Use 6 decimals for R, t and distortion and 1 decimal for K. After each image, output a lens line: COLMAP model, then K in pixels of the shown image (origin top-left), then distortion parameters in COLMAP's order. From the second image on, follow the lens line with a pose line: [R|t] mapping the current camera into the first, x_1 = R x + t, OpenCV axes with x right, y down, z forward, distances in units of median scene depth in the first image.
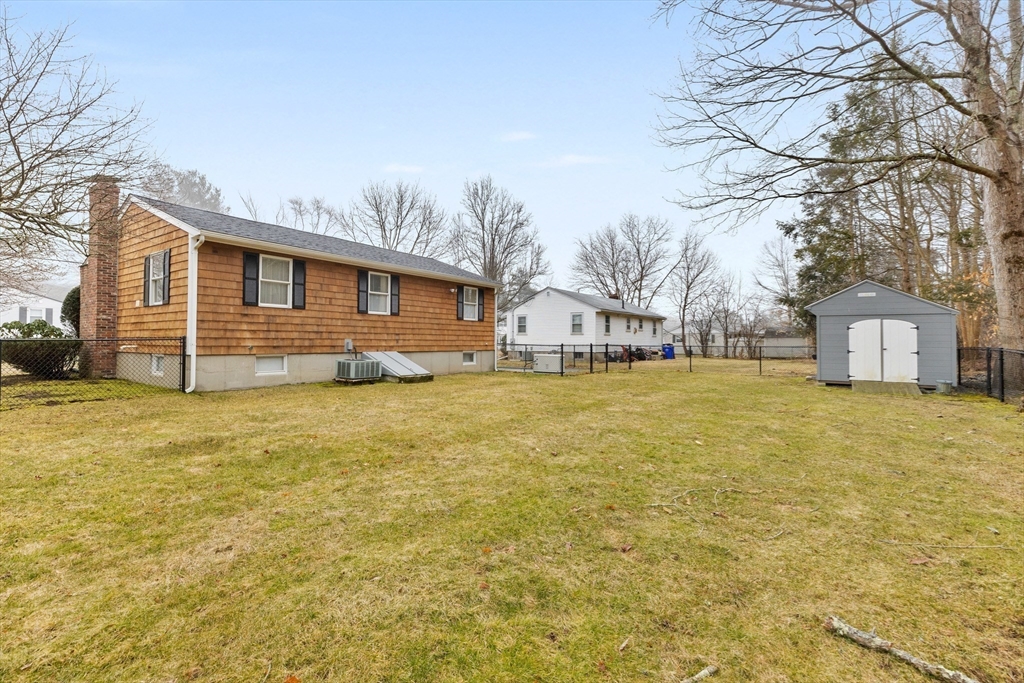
lens RADIAL K [[461.8, 0, 510.6], [0, 461.8, 337.9], [0, 0, 1]] dist [-0.009401, 0.005574]
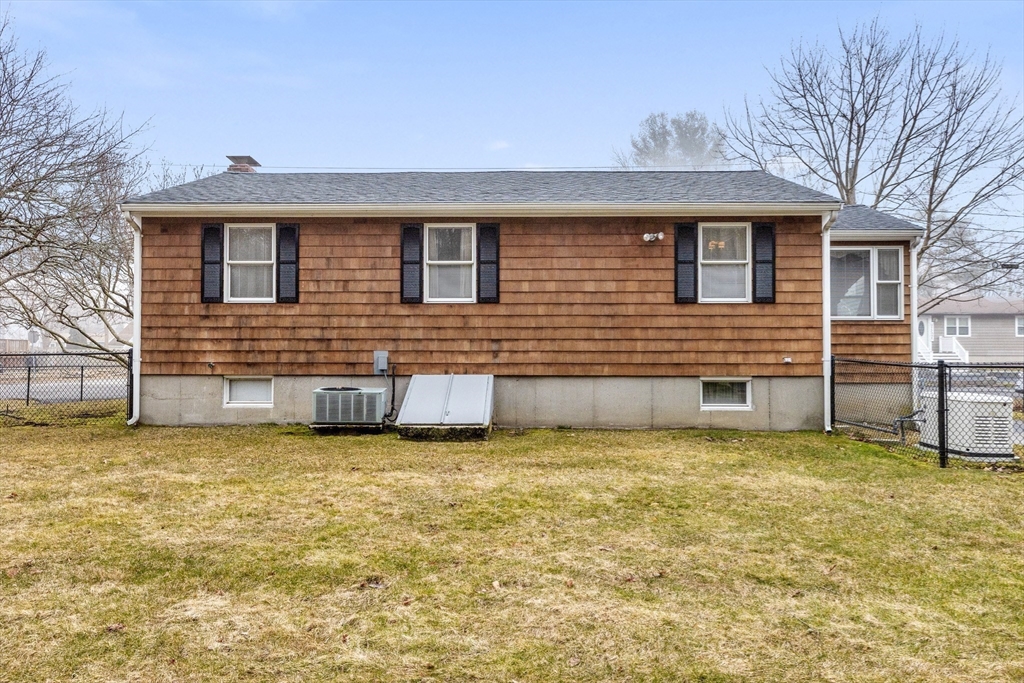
lens RADIAL K [[734.1, 0, 513.2], [0, 734.1, 328.0], [0, 0, 1]] dist [0.008217, 0.005954]
pose [[0.552761, -0.038538, -0.832448, 0.415801], [0.009378, 0.999155, -0.040029, 0.010260], [0.833287, 0.014320, 0.552655, 0.564793]]
